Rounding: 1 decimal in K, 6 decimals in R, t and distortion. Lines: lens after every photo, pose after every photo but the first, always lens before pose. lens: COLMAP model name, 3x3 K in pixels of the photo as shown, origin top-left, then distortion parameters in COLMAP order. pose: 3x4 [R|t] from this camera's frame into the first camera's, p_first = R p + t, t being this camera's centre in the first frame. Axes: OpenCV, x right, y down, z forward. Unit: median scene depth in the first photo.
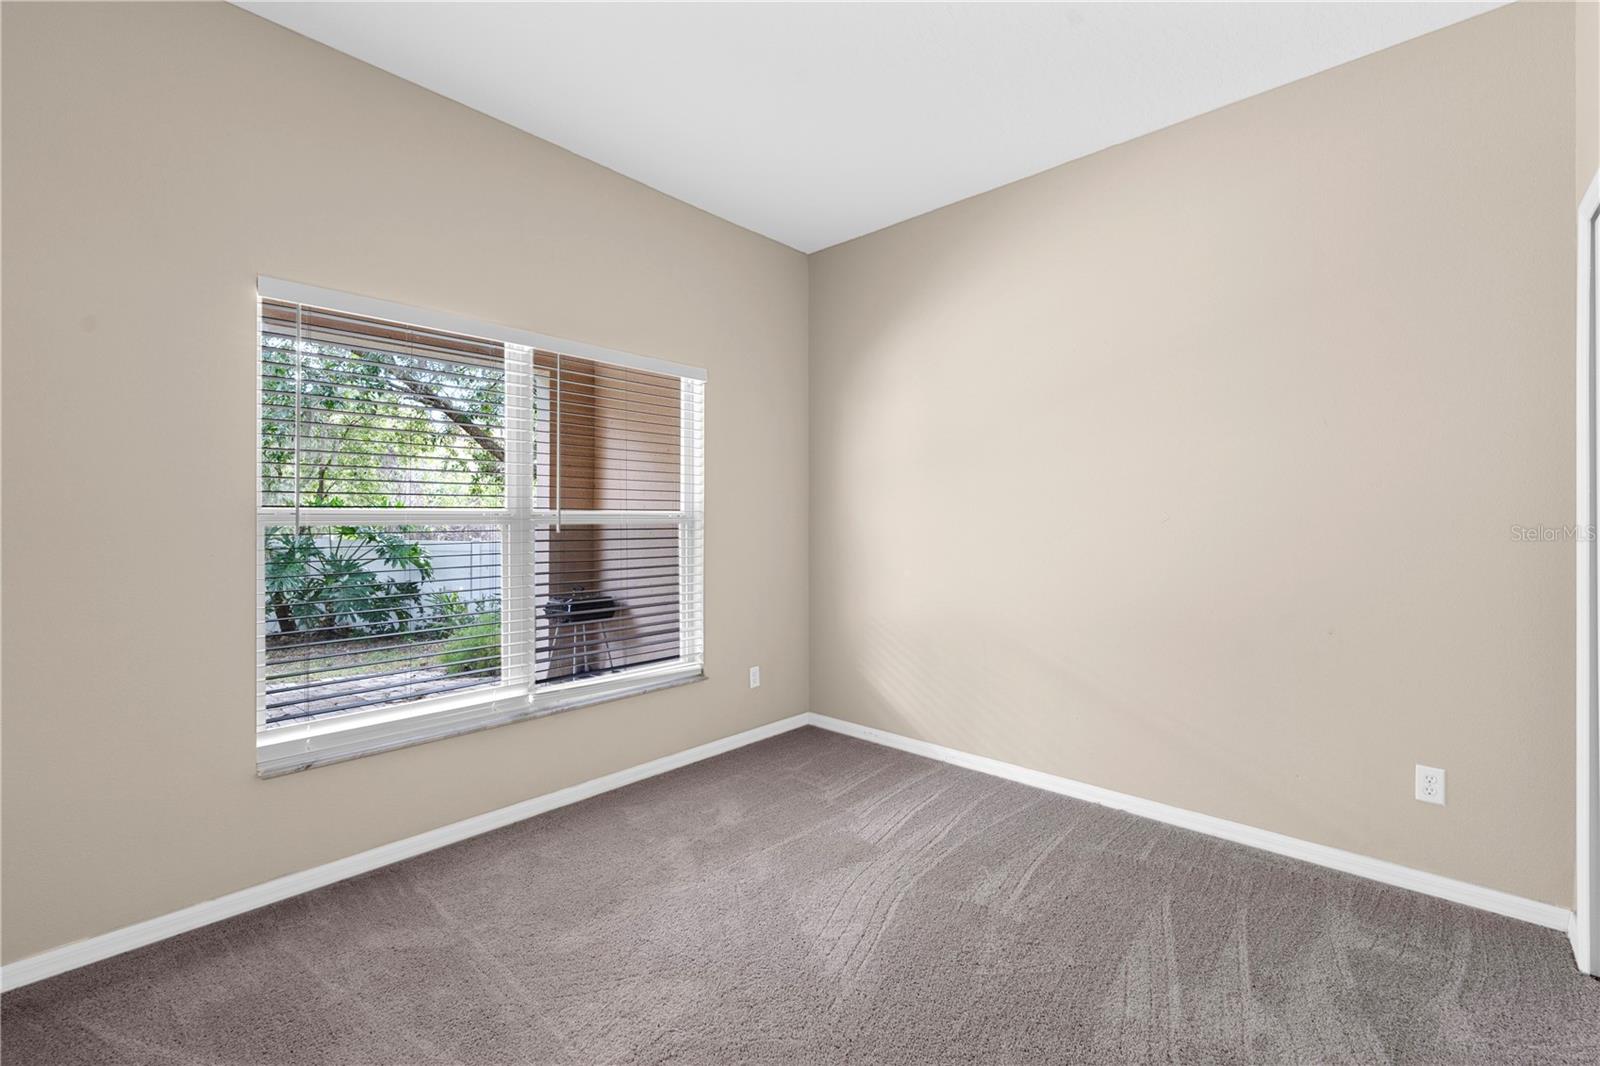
lens RADIAL K [[673.3, 0, 787.9], [0, 673.3, 522.0], [0, 0, 1]] dist [-0.002997, -0.000334]
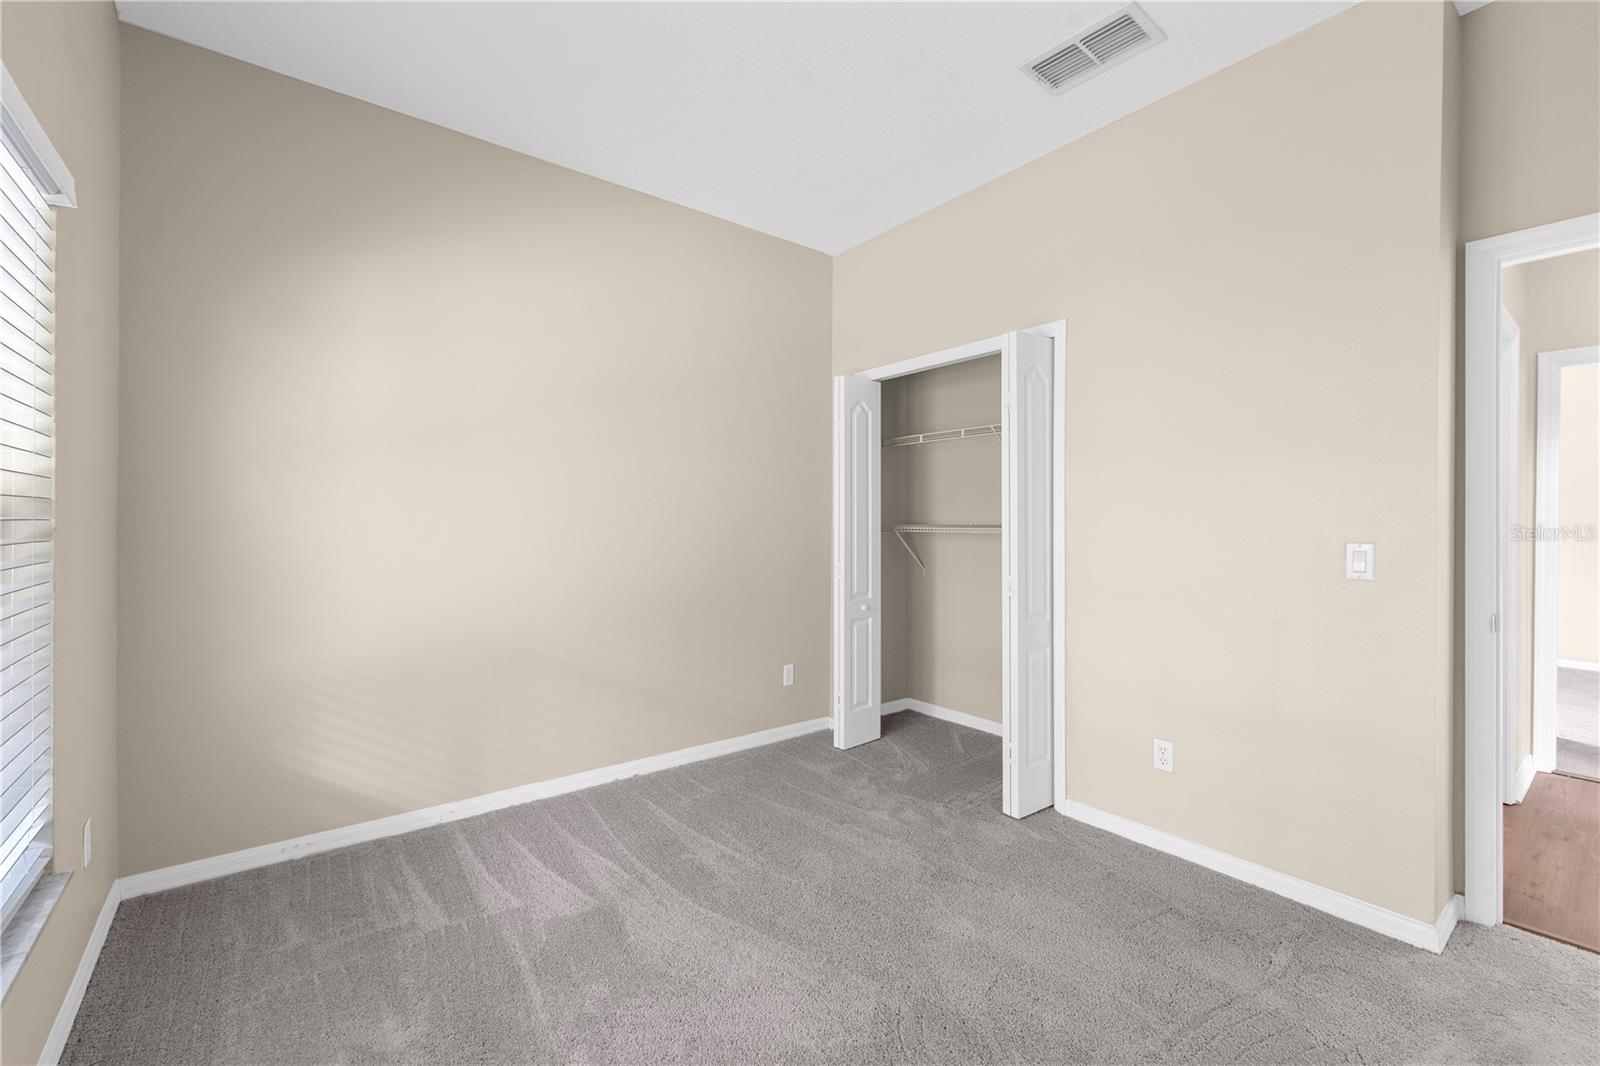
lens RADIAL K [[673.3, 0, 787.9], [0, 673.3, 522.0], [0, 0, 1]] dist [-0.002997, -0.000334]
pose [[0.173411, -0.001657, 0.984848, -0.584331], [0.005547, 0.999984, 0.000706, -0.000772], [-0.984834, 0.005340, 0.173417, 0.547663]]
